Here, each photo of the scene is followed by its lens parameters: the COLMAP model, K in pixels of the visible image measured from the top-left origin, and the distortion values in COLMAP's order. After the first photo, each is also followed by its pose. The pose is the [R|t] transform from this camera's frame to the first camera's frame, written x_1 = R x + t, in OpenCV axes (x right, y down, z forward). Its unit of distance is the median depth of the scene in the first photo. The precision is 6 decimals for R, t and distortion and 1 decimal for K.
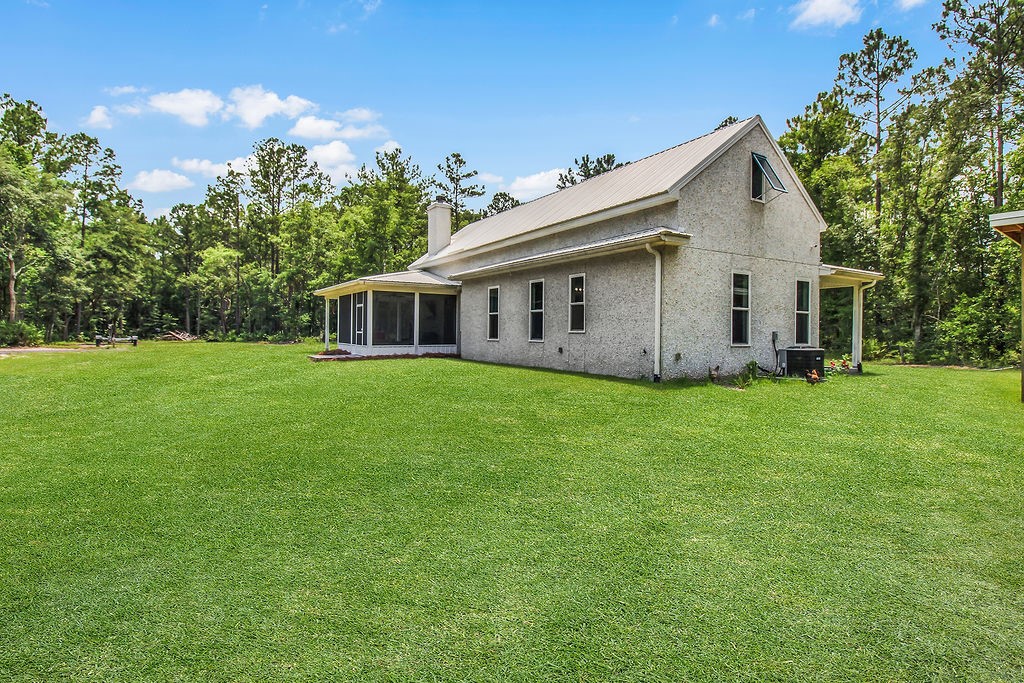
lens RADIAL K [[511.3, 0, 513.4], [0, 511.3, 328.8], [0, 0, 1]] dist [0.002679, -0.013847]
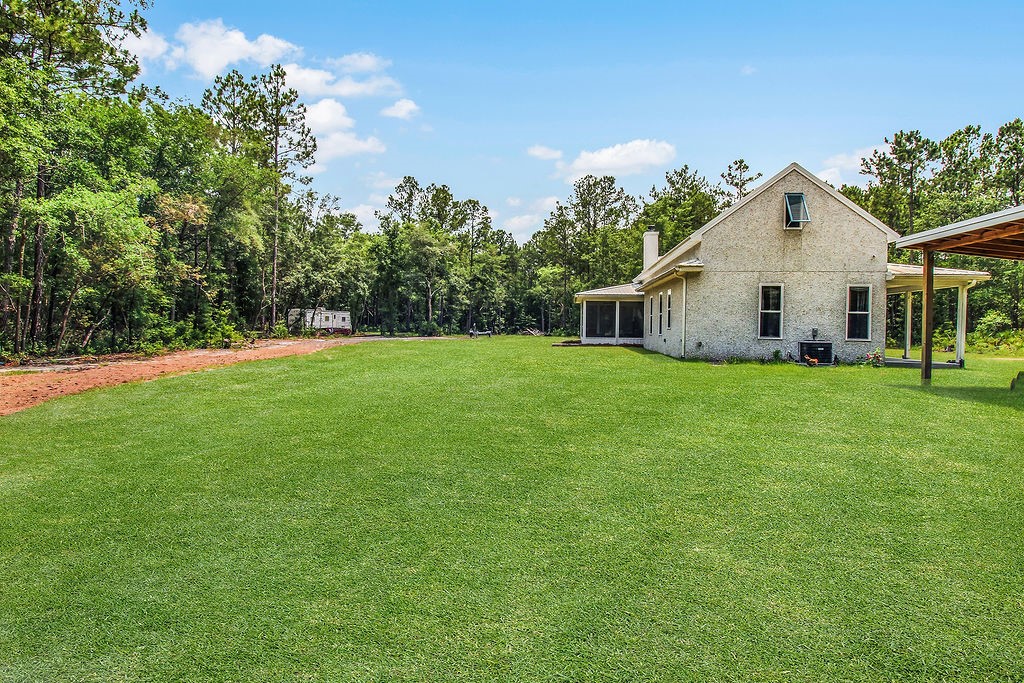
lens RADIAL K [[511.3, 0, 513.4], [0, 511.3, 328.8], [0, 0, 1]] dist [0.002679, -0.013847]
pose [[0.786236, 0.003454, -0.617917, 0.202963], [-0.001401, 0.999992, 0.003807, 0.000755], [0.617925, -0.002128, 0.786234, -0.132533]]
